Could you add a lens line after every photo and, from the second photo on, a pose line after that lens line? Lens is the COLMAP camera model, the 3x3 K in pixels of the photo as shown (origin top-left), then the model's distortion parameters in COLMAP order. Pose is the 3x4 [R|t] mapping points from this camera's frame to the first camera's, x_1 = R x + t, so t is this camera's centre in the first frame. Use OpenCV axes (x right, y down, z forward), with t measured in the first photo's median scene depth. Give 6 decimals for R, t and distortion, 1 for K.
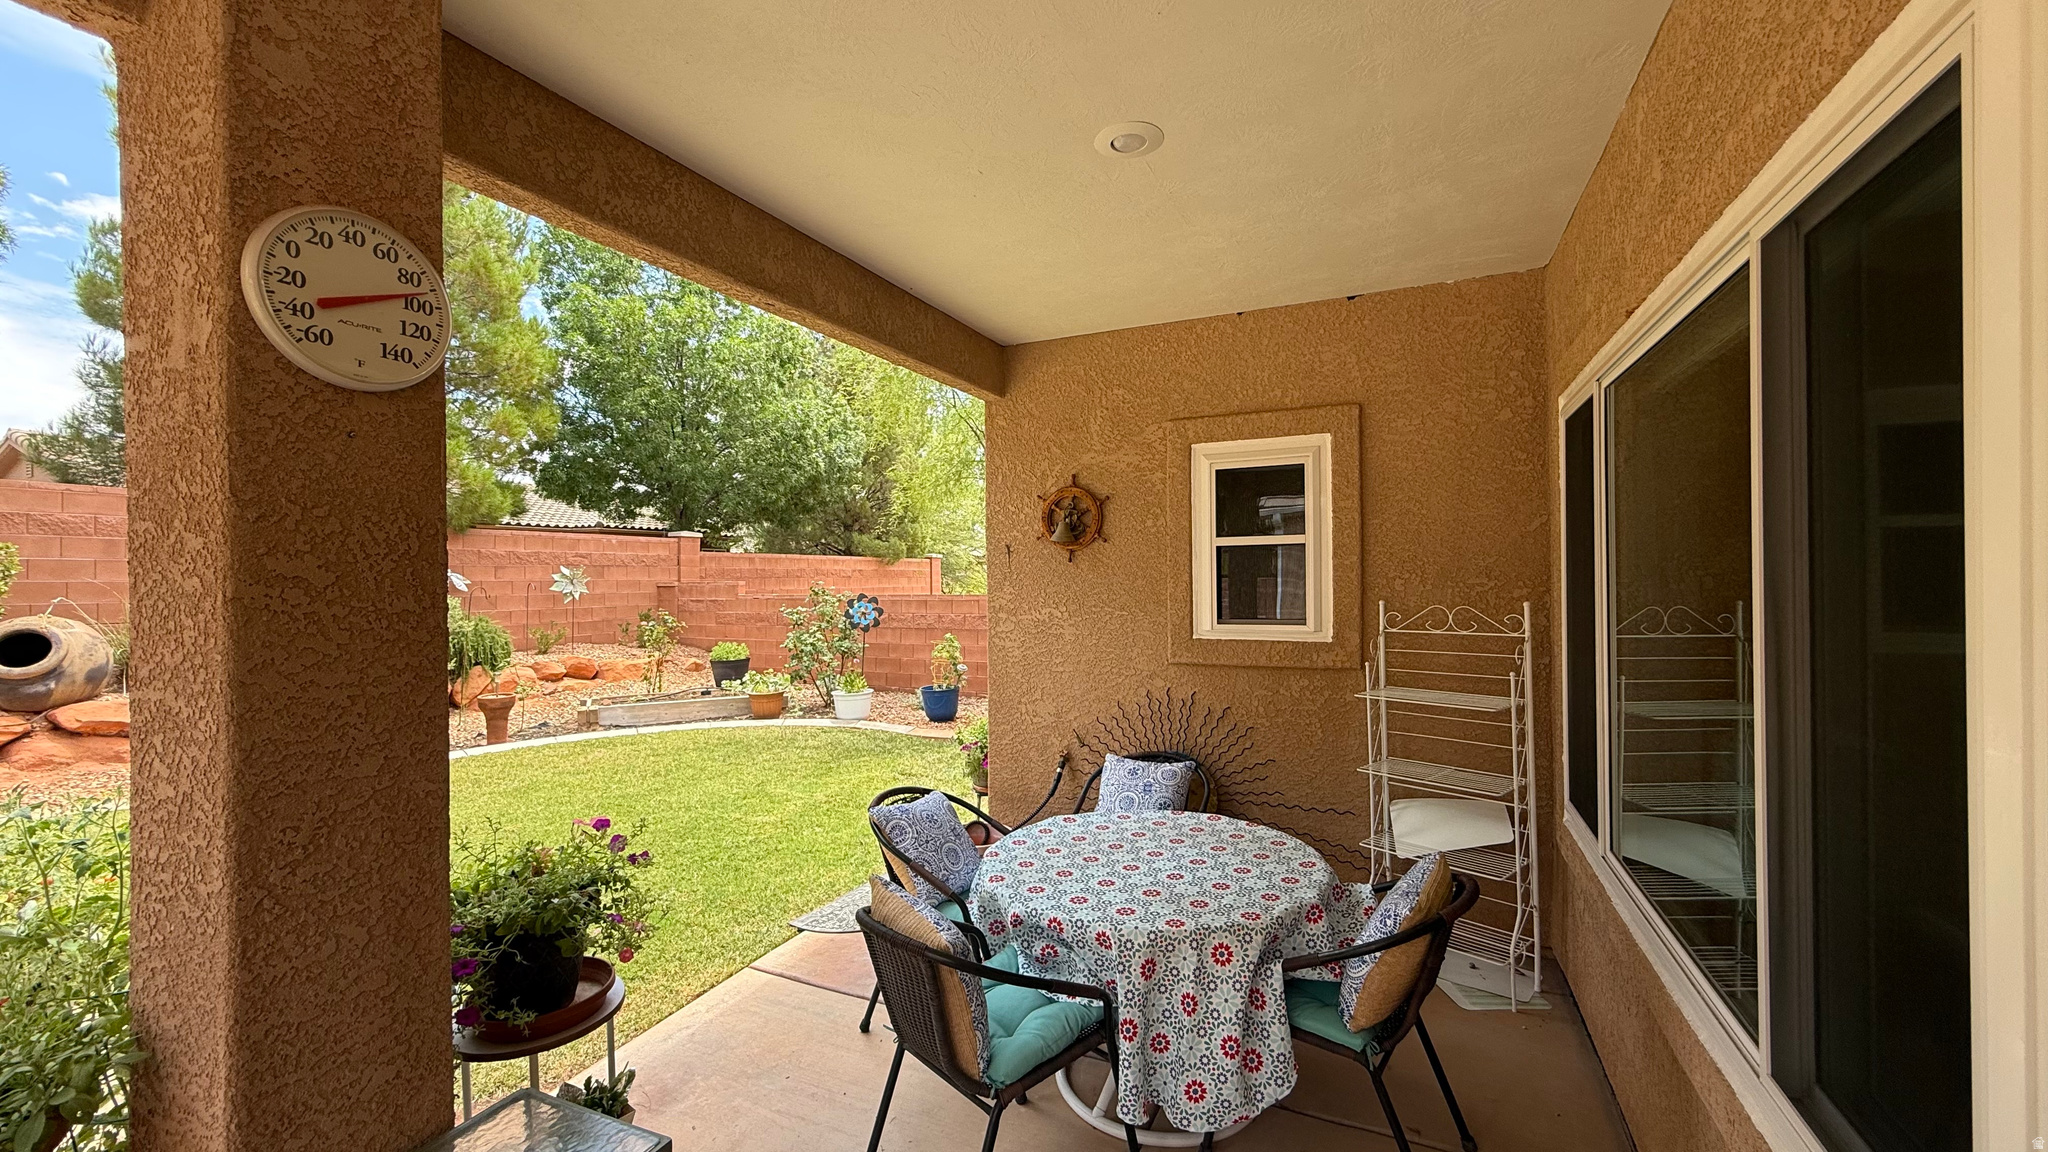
lens RADIAL K [[811.3, 0, 1024.8], [0, 811.3, 575.4], [0, 0, 1]] dist [-0.000882, -0.000067]
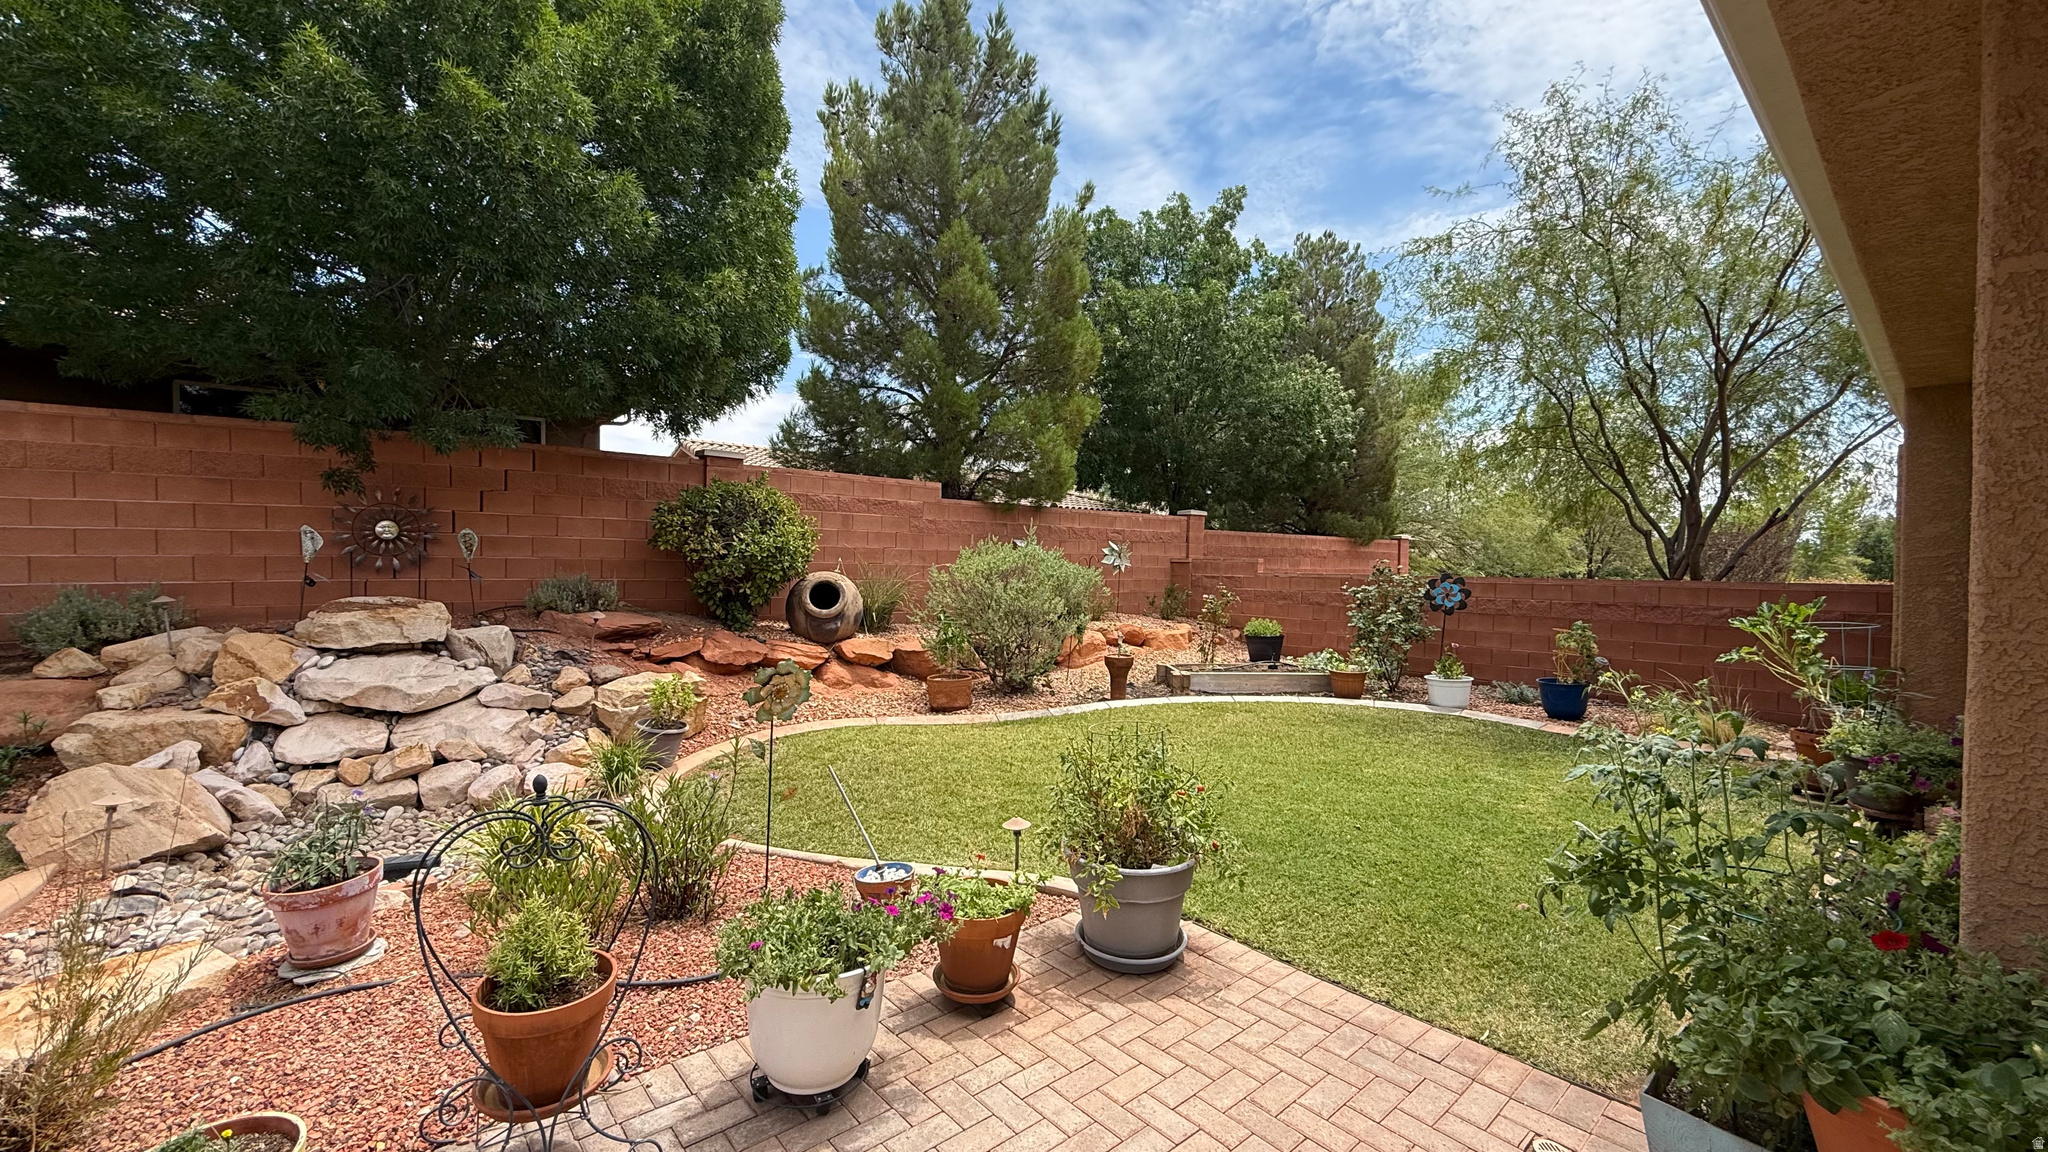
lens RADIAL K [[811.3, 0, 1025.6], [0, 811.3, 580.0], [0, 0, 1]] dist [-0.000882, -0.000067]
pose [[0.909880, 0.031684, -0.413661, -0.254326], [-0.020724, 0.999306, 0.030957, 0.010861], [0.414355, -0.019594, 0.909905, -0.048176]]
